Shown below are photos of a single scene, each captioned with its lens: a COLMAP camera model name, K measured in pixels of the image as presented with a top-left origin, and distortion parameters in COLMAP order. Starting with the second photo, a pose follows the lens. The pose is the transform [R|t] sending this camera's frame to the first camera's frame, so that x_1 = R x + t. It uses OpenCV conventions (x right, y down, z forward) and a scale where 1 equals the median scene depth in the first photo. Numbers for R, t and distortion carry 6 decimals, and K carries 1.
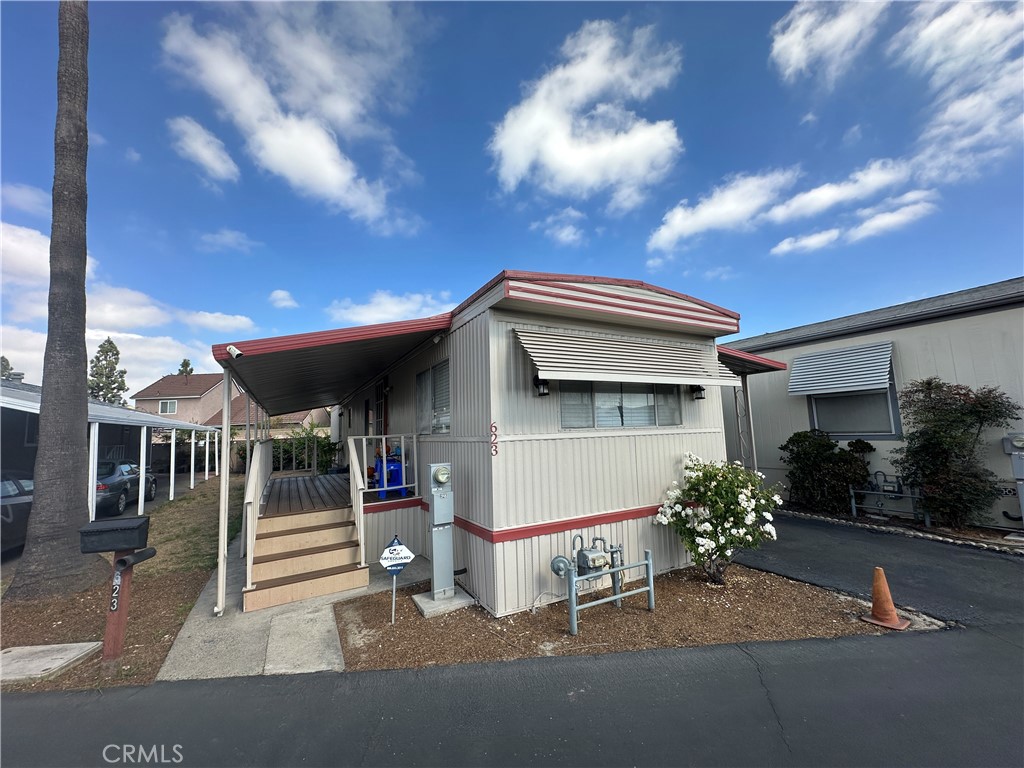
lens RADIAL K [[407.9, 0, 514.2], [0, 407.9, 366.2], [0, 0, 1]] dist [-0.000801, 0.000058]
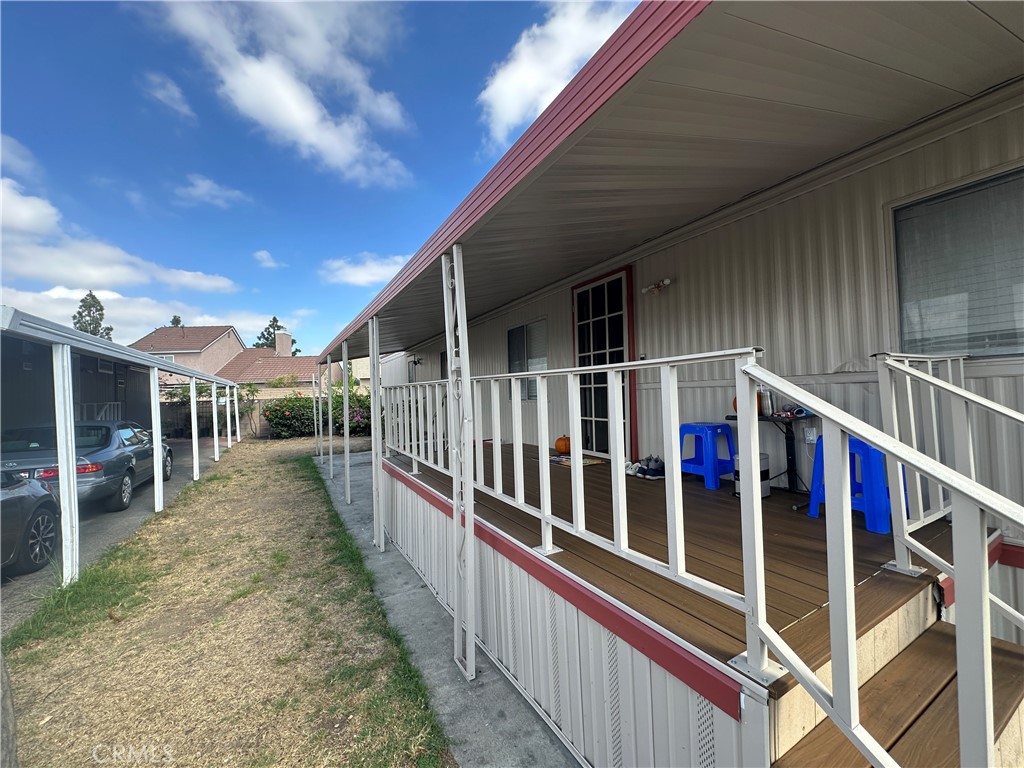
lens RADIAL K [[408.7, 0, 507.5], [0, 408.7, 385.2], [0, 0, 1]] dist [-0.003195, 0.000074]
pose [[0.999958, 0.007326, 0.005516, -0.921626], [-0.007990, 0.991201, 0.132126, 0.213808], [-0.004499, -0.132164, 0.991218, 0.959094]]
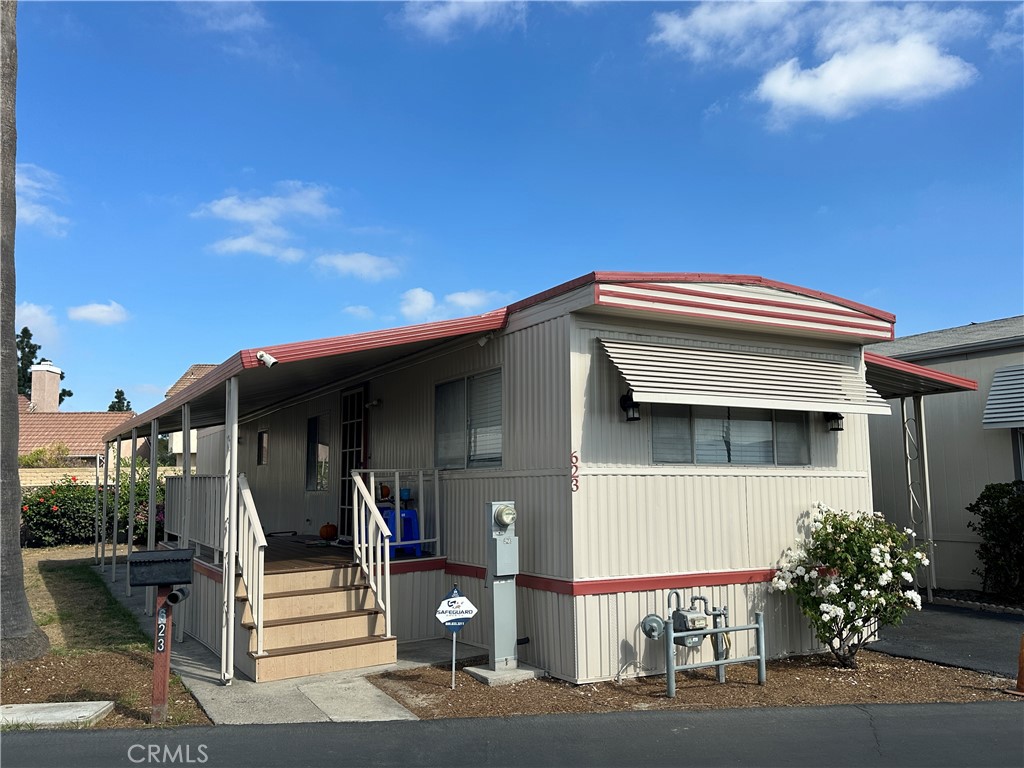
lens RADIAL K [[839.5, 0, 512.5], [0, 839.5, 350.0], [0, 0, 1]] dist [0.145449, -0.227894]
pose [[0.999569, 0.026470, 0.012697, -0.192334], [-0.026442, 0.999647, -0.002428, -0.057918], [-0.012757, 0.002091, 0.999916, -0.675076]]
